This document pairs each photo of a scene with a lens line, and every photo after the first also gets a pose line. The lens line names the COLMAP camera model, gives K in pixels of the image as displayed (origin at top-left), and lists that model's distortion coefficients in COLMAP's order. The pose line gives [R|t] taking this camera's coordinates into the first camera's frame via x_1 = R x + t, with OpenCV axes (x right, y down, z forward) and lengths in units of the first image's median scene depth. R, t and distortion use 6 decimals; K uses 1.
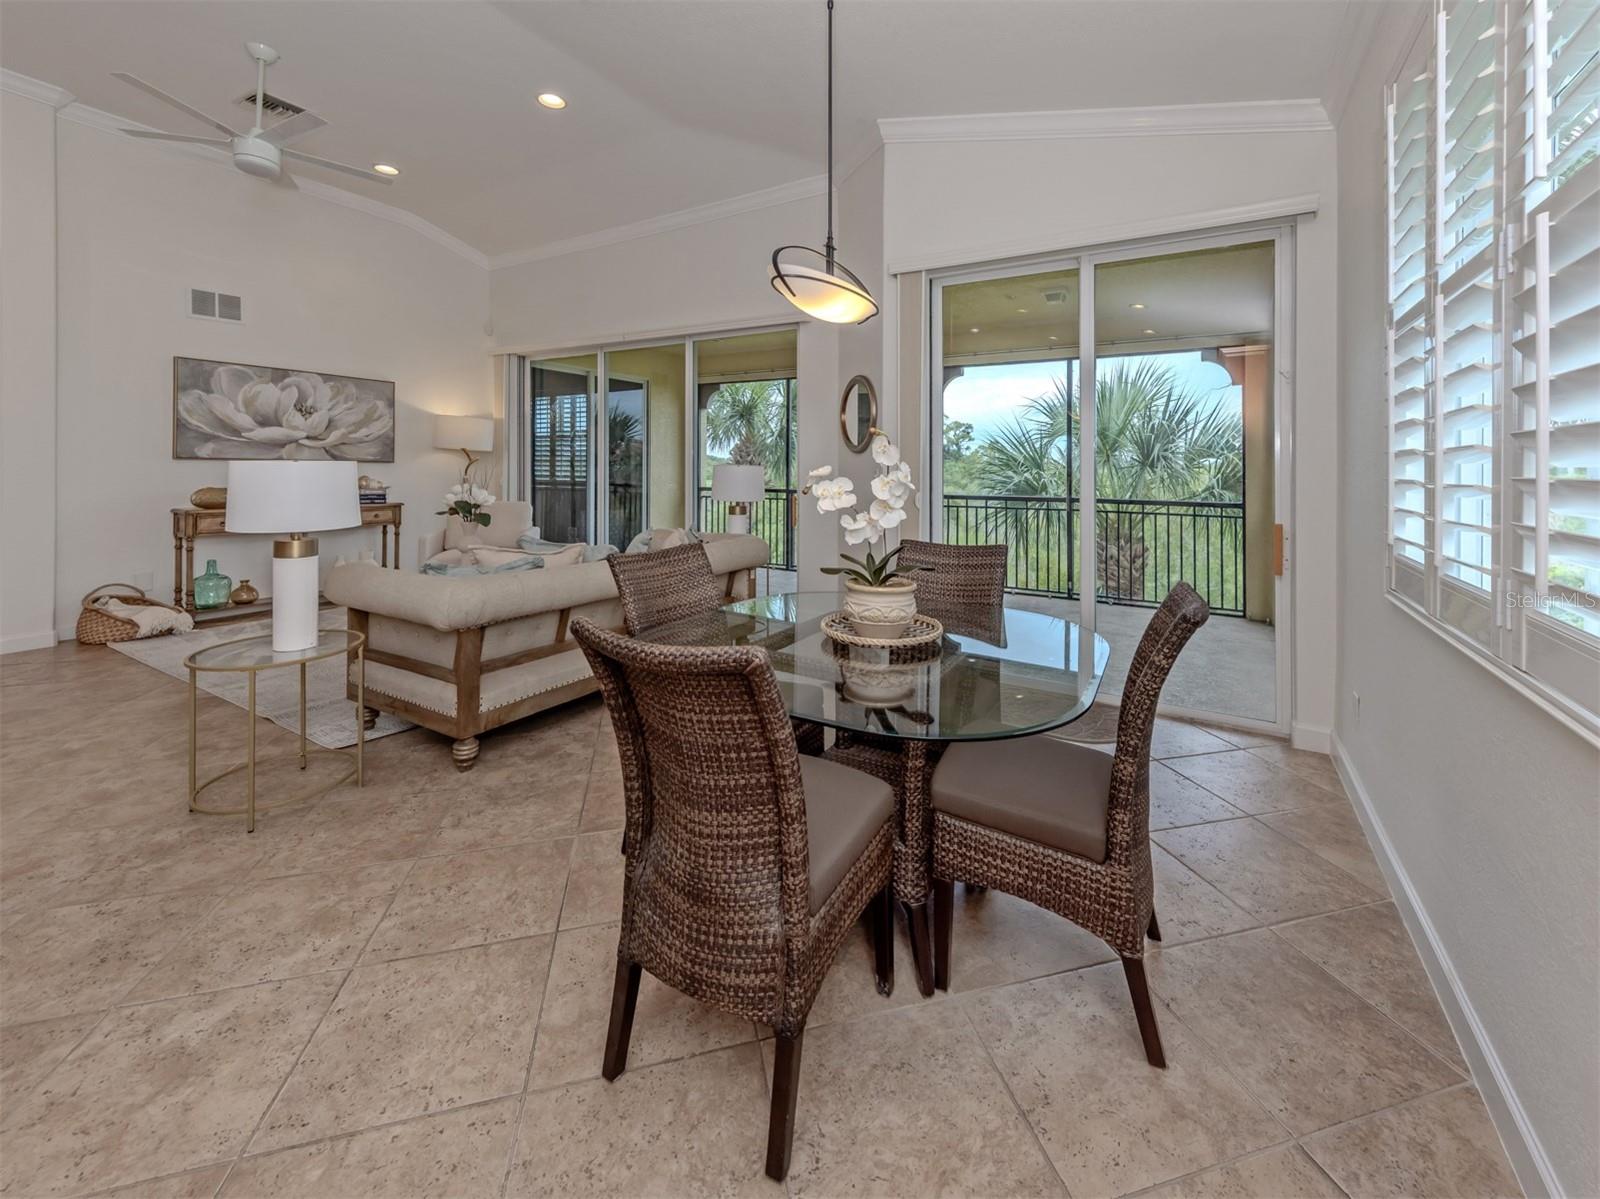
lens RADIAL K [[670.0, 0, 860.5], [0, 670.0, 475.2], [0, 0, 1]] dist [0.003019, 0.000124]
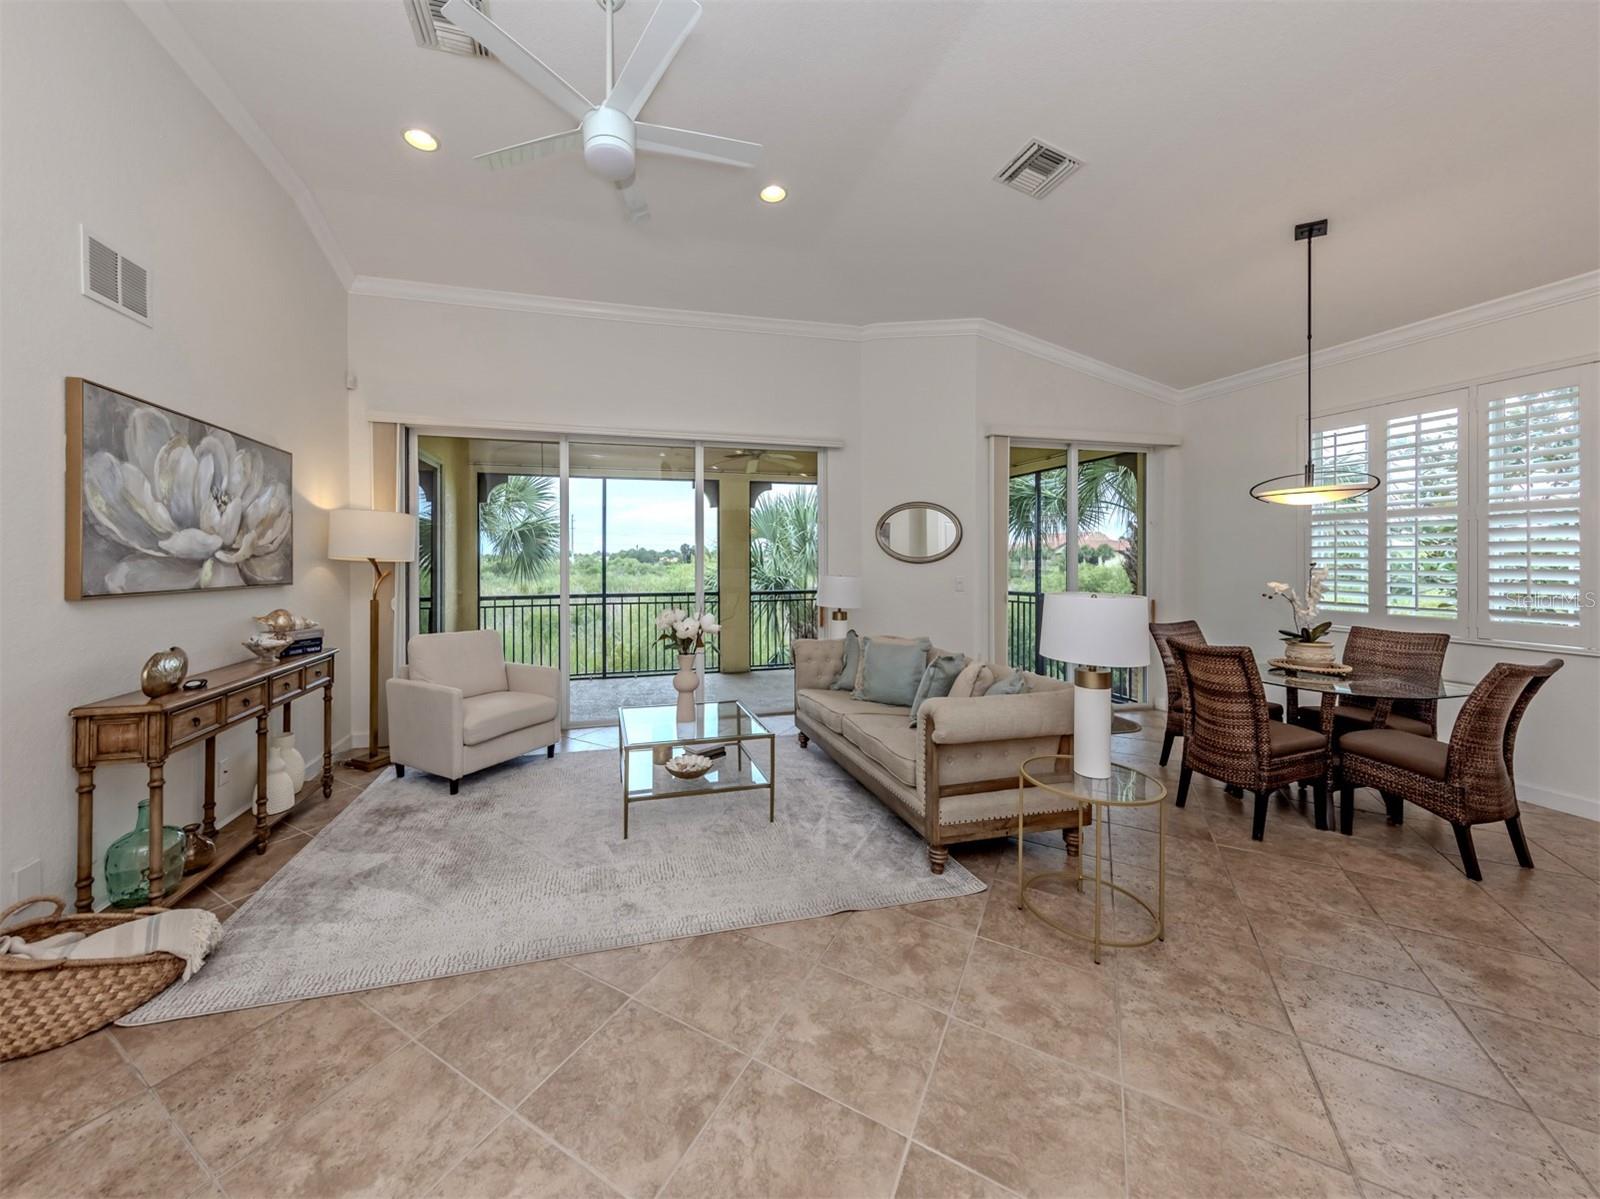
lens RADIAL K [[609.6, 0, 795.3], [0, 609.6, 562.3], [0, 0, 1]] dist [0.001109, -0.000397]
pose [[0.697853, -0.015788, 0.716067, -0.868165], [0.015278, 0.999858, 0.007156, -0.040556], [-0.716078, 0.005946, 0.697995, 0.313986]]
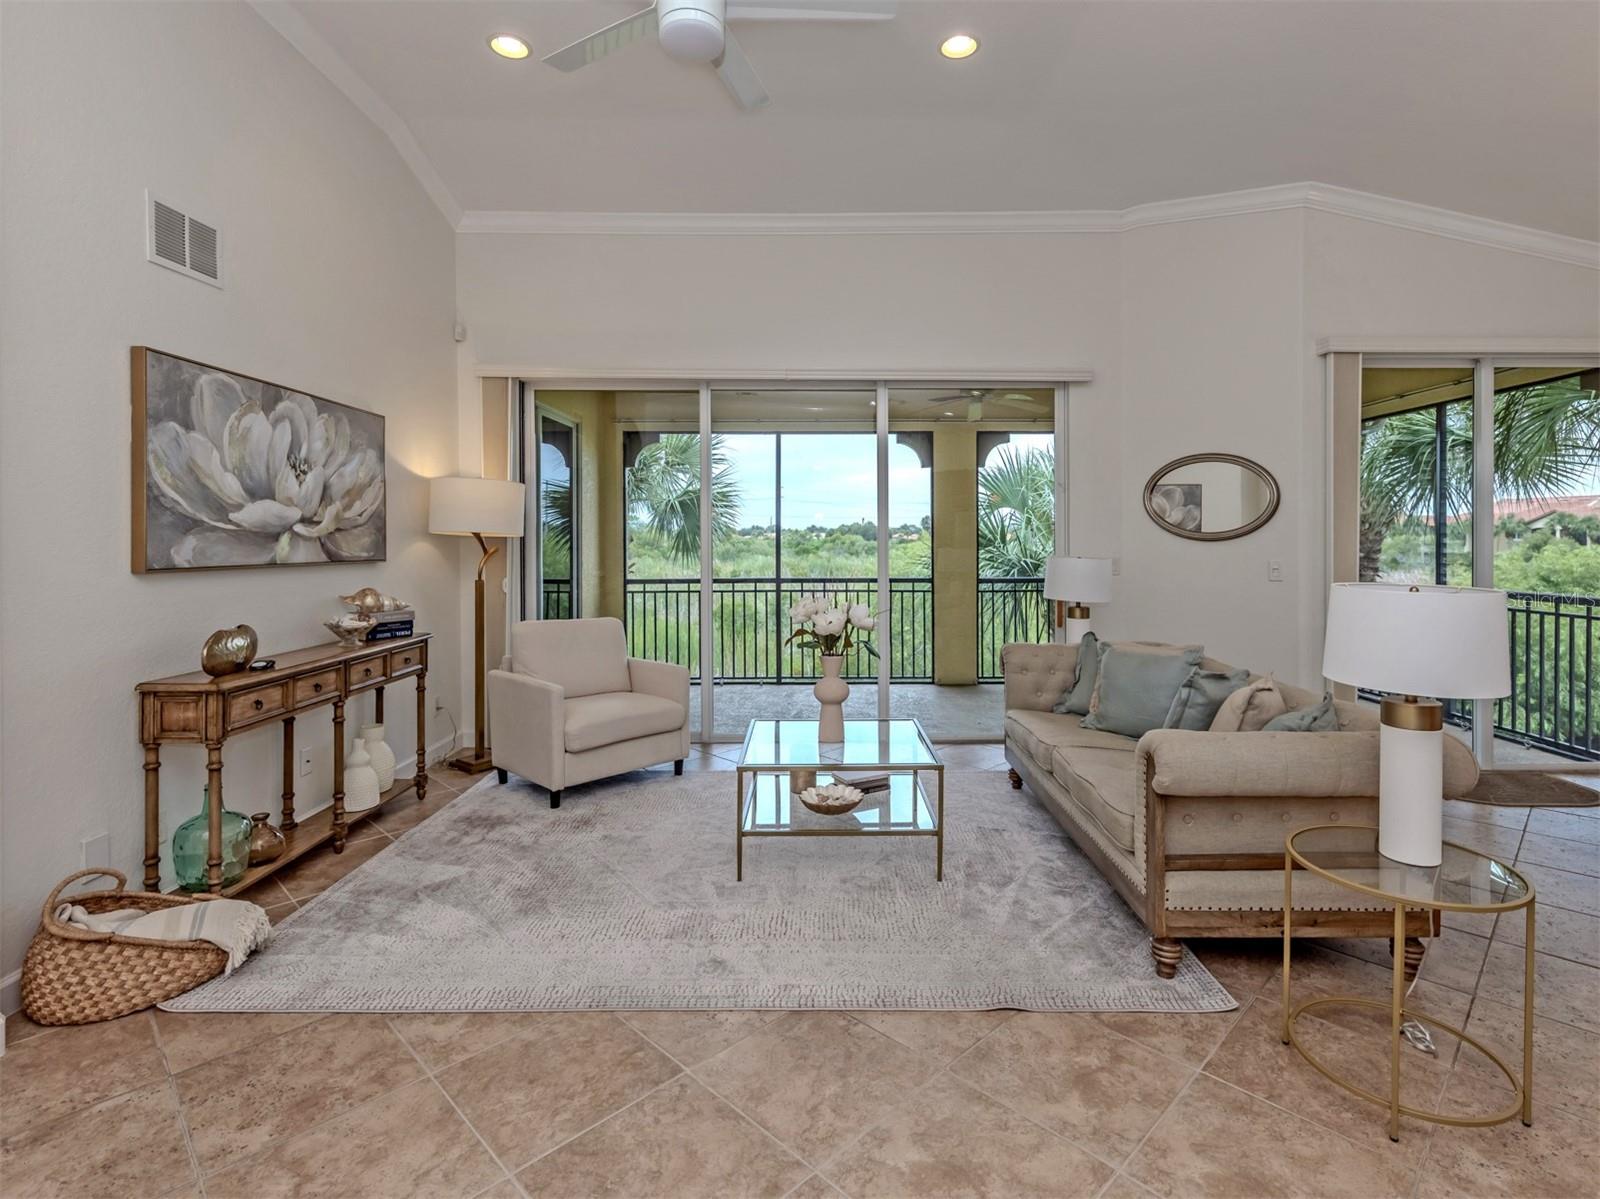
lens RADIAL K [[803.4, 0, 873.2], [0, 803.4, 546.8], [0, 0, 1]] dist [0.000017, -0.000977]
pose [[0.850579, -0.018717, 0.525515, -0.787427], [0.014761, 0.999822, 0.011719, -0.036632], [-0.525641, -0.002210, 0.850704, 0.248595]]
